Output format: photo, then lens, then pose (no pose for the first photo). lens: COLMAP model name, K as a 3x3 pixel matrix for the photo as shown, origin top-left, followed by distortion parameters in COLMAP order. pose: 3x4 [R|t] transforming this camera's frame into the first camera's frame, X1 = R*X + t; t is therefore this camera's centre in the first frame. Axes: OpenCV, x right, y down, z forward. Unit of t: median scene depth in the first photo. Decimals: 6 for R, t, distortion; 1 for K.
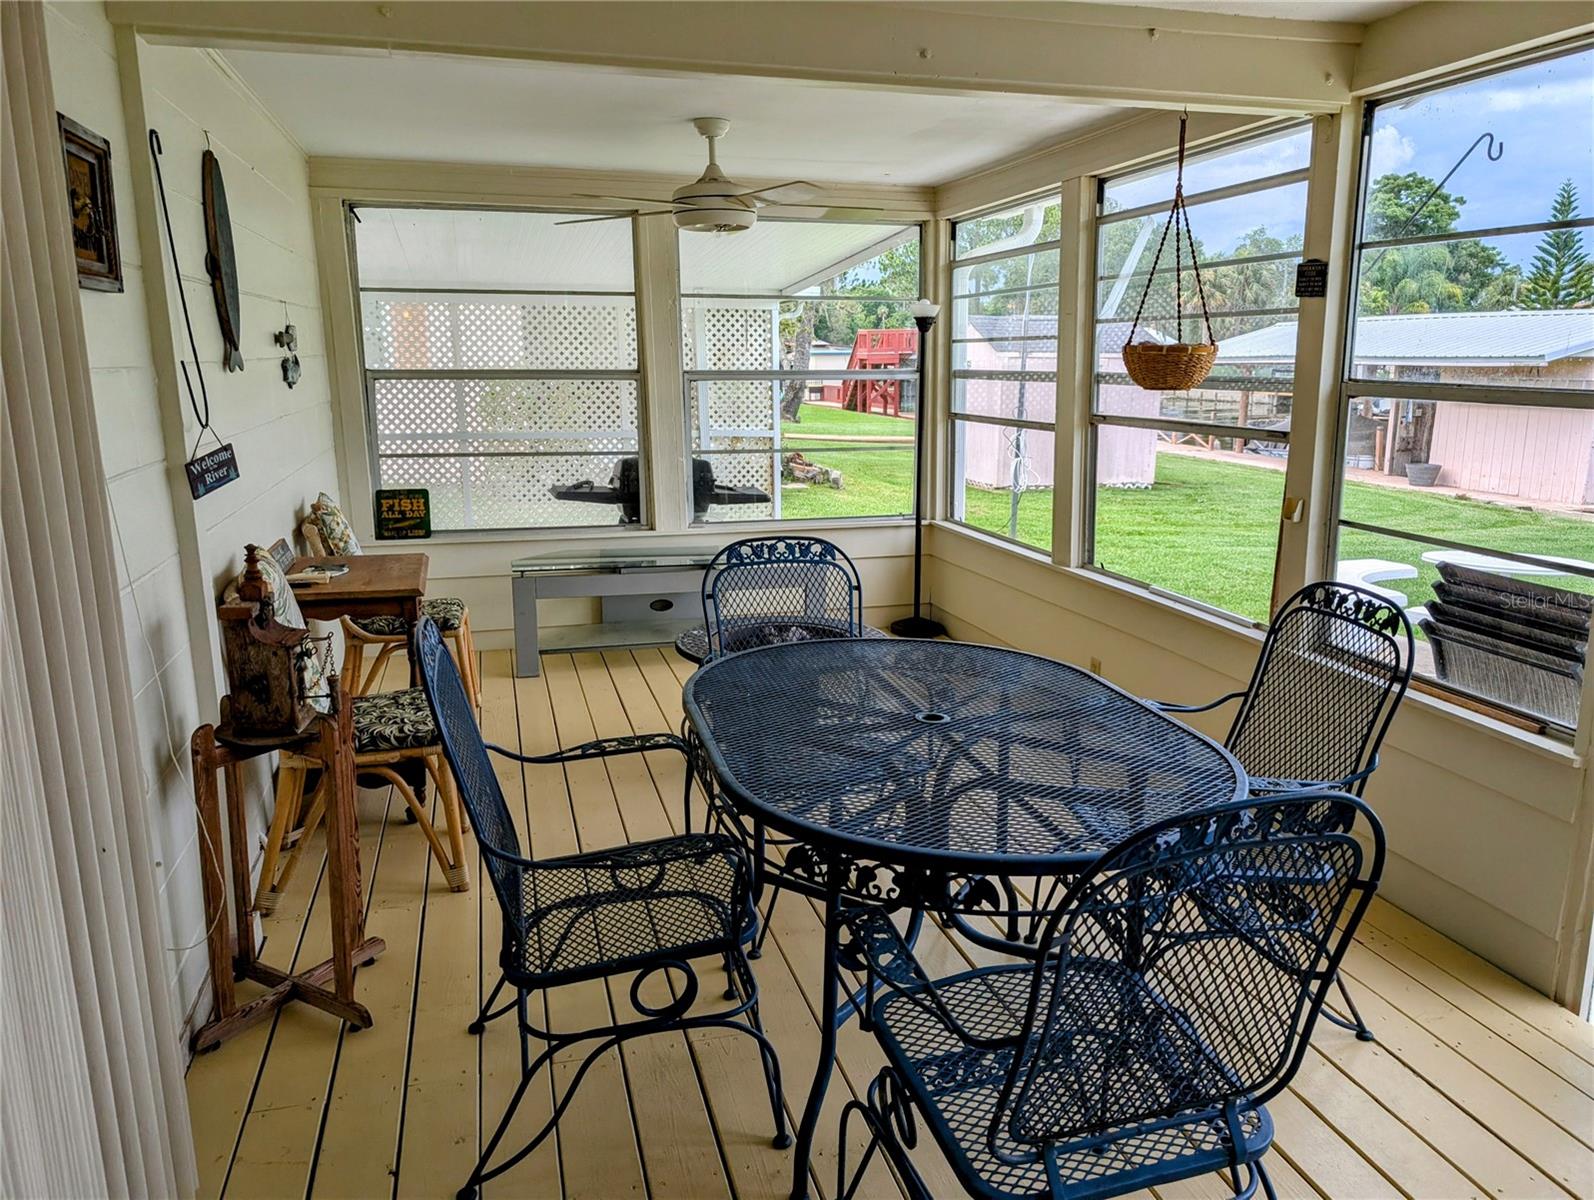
lens RADIAL K [[1156.4, 0, 800.4], [0, 1156.4, 610.0], [0, 0, 1]] dist [0.010693, 0.001432]
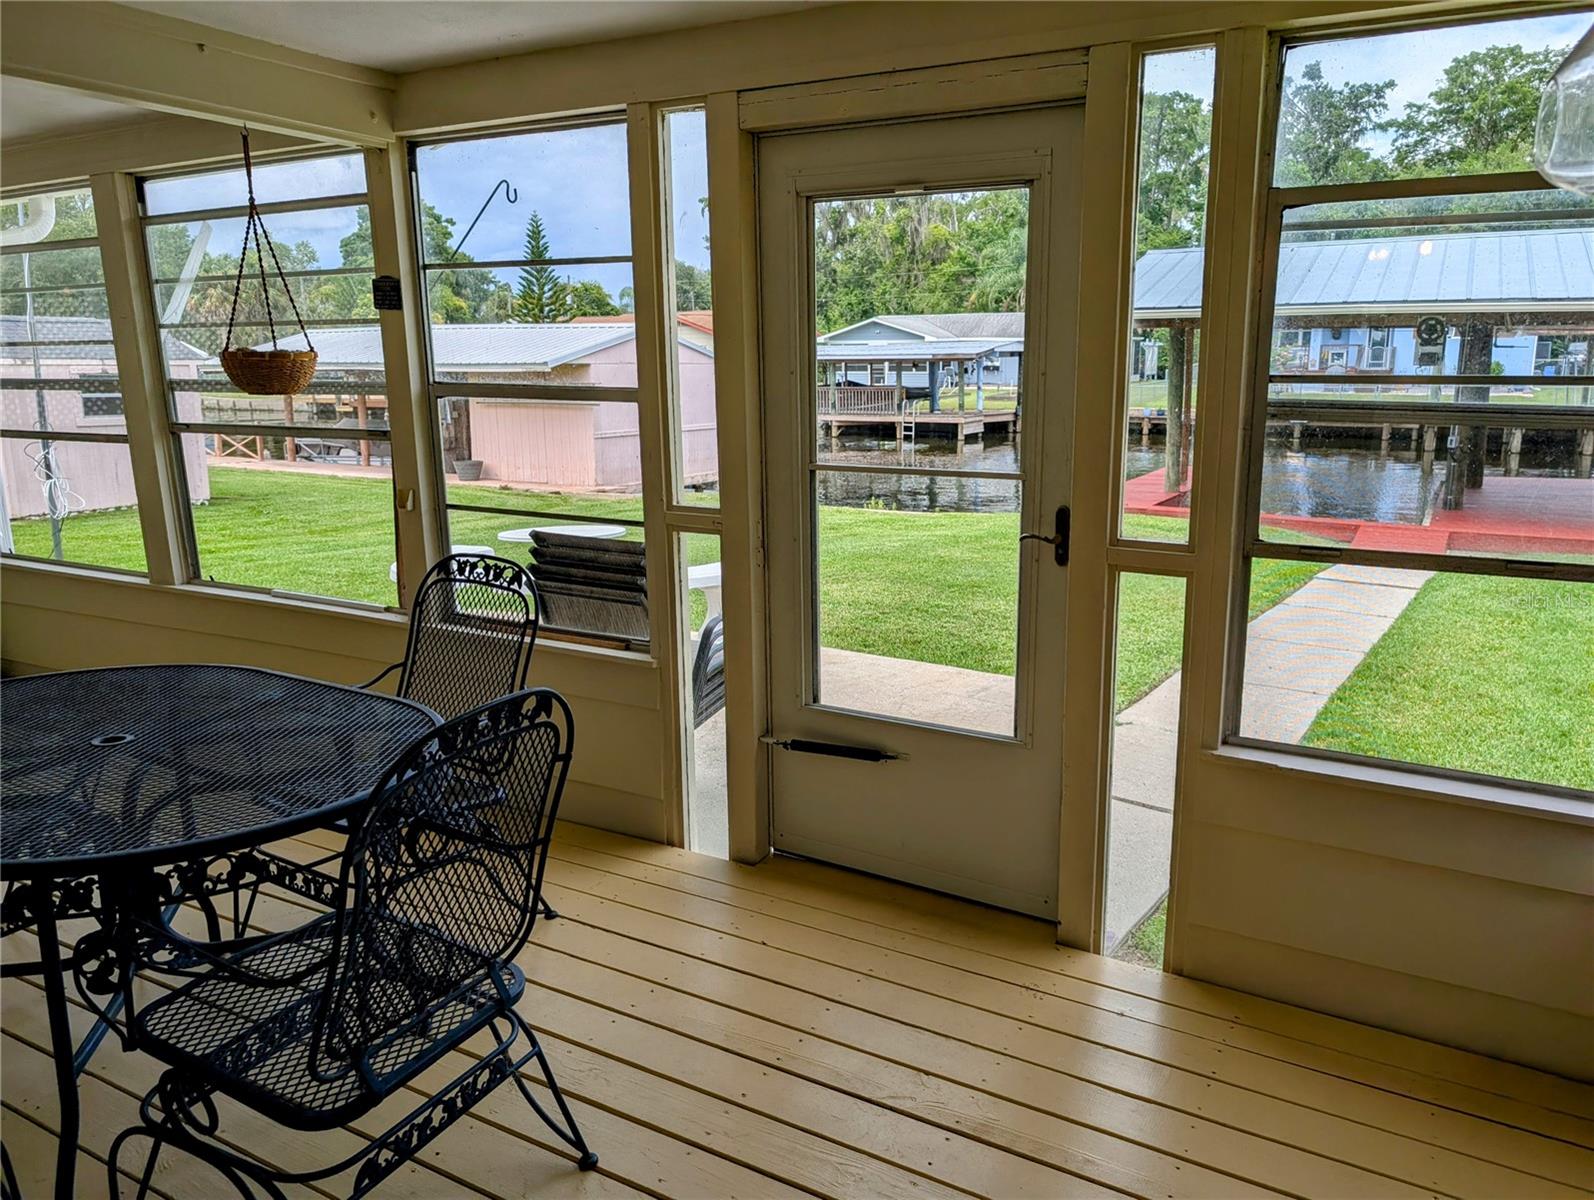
lens RADIAL K [[1167.0, 0, 809.3], [0, 1167.0, 612.3], [0, 0, 1]] dist [0.035992, -0.038394]
pose [[0.709469, -0.151502, 0.688259, -0.091854], [0.156031, 0.986150, 0.056236, 0.017809], [-0.687247, 0.067492, 0.723282, -0.076314]]
